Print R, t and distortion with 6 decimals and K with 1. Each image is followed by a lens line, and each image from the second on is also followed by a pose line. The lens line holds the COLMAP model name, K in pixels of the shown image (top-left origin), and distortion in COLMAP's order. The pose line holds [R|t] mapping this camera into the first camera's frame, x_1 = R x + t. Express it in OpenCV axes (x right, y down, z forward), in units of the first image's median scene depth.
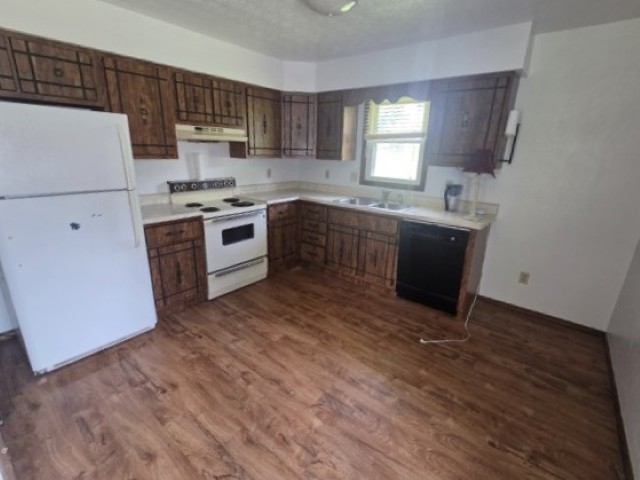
lens RADIAL K [[301.9, 0, 320.1], [0, 301.9, 240.0], [0, 0, 1]] dist [0.000915, 0.000330]
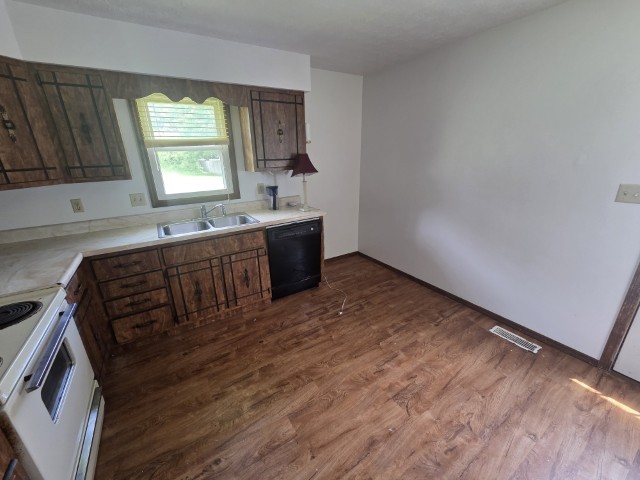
lens RADIAL K [[260.2, 0, 320.4], [0, 260.2, 239.7], [0, 0, 1]] dist [0.000417, -0.000917]
pose [[0.316741, -0.340007, 0.885477, -0.474668], [0.302362, 0.921035, 0.245504, -0.204129], [-0.899028, 0.189973, 0.394535, 0.548687]]
